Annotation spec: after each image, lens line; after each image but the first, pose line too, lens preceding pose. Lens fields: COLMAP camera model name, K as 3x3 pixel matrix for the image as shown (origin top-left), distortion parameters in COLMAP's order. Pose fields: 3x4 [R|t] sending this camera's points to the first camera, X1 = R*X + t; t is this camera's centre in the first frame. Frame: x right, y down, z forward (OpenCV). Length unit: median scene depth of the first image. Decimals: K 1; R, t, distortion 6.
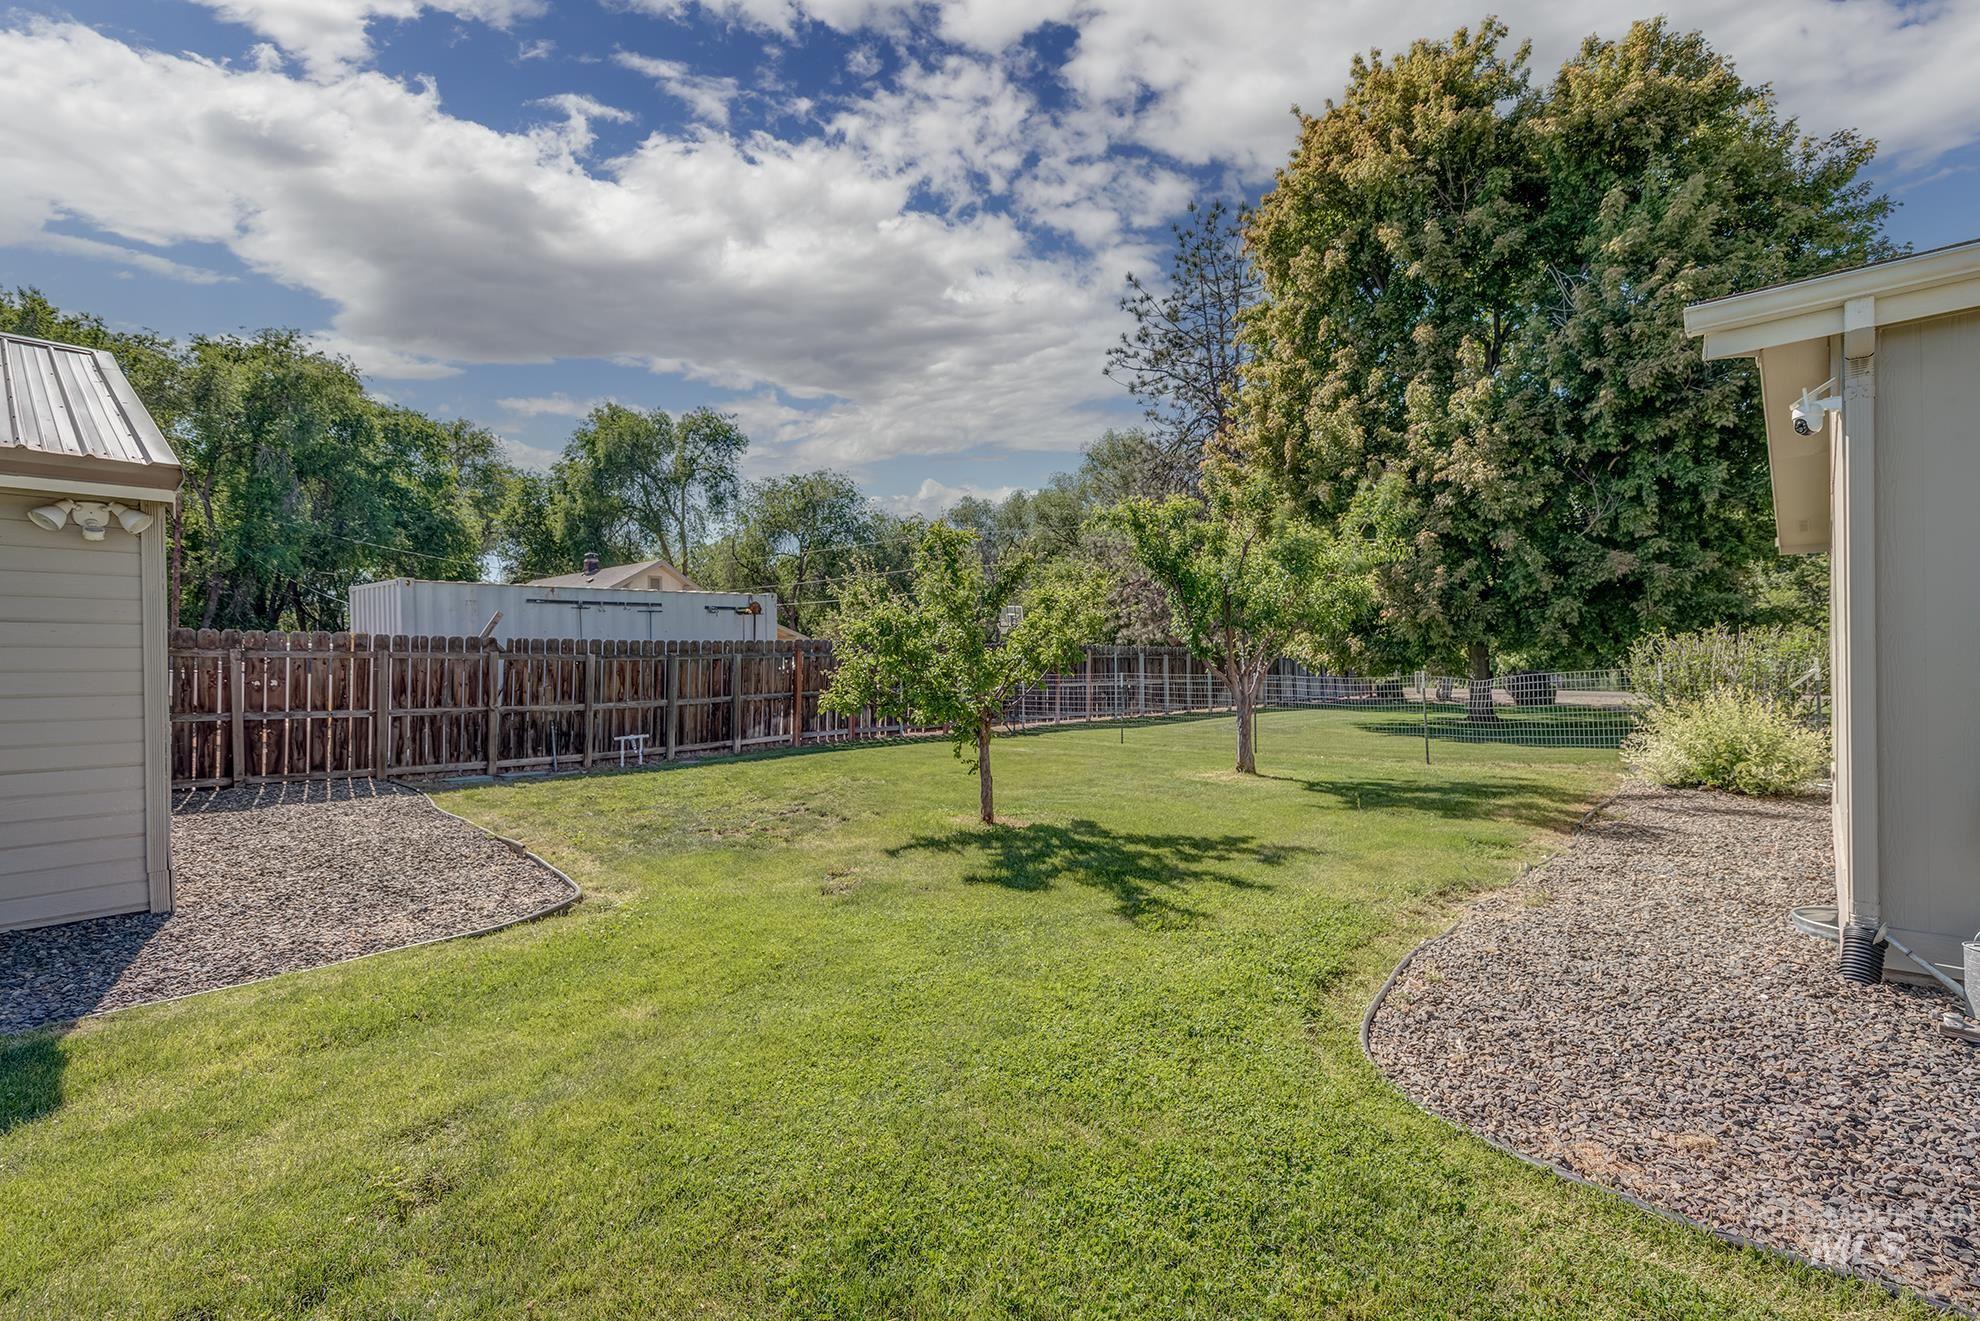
lens RADIAL K [[881.4, 0, 997.1], [0, 881.4, 668.2], [0, 0, 1]] dist [0.001984, -0.001688]
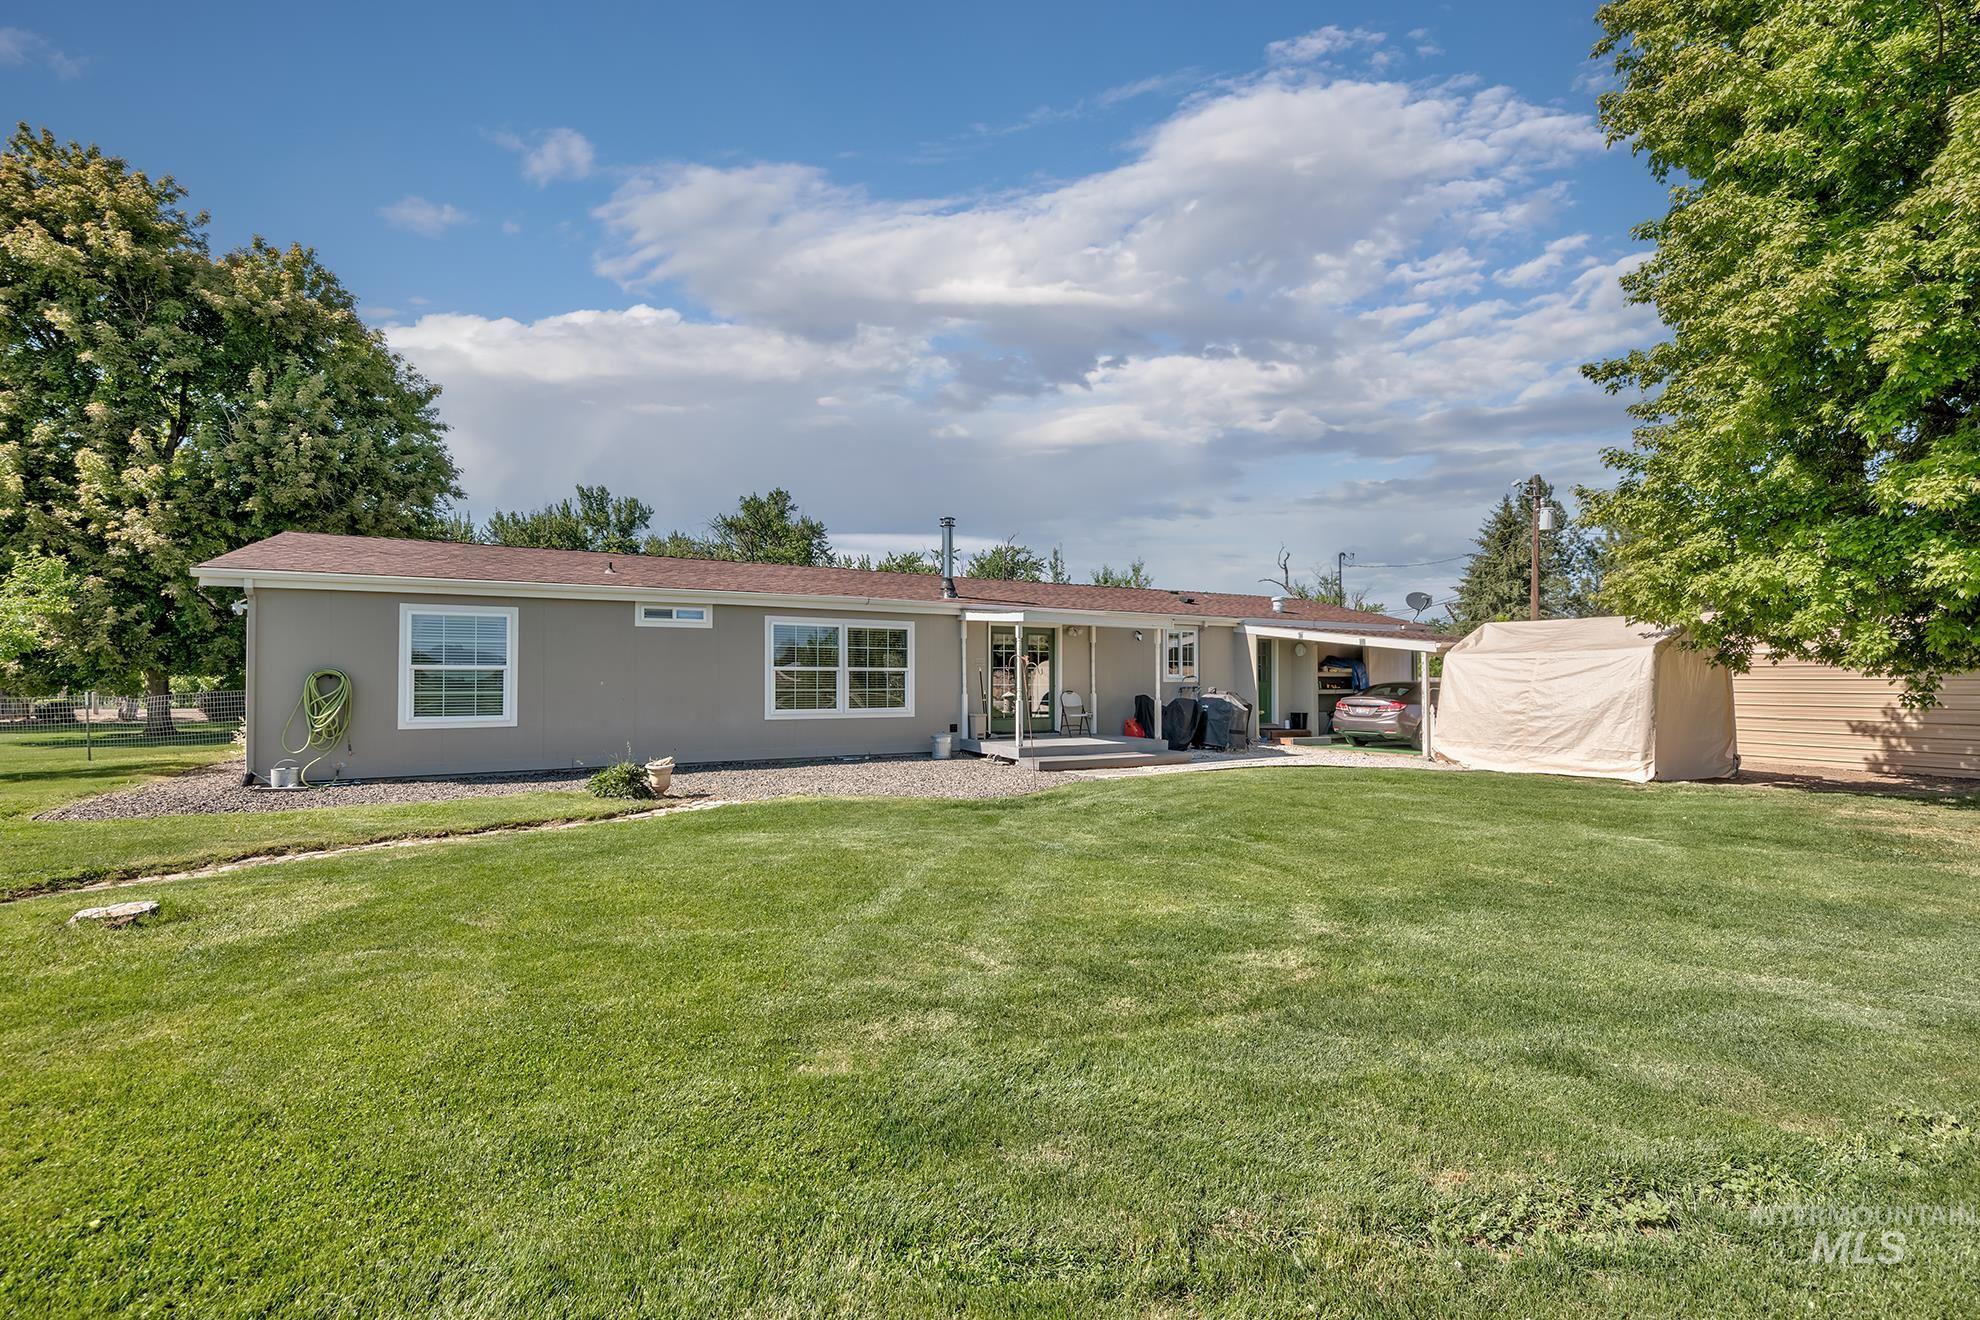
lens RADIAL K [[856.7, 0, 987.5], [0, 856.7, 666.6], [0, 0, 1]] dist [0.004961, 0.000398]
pose [[0.330097, 0.022171, 0.943687, -0.284323], [0.006425, 0.999648, -0.025733, 0.009423], [-0.943925, 0.014557, 0.329838, -0.692428]]
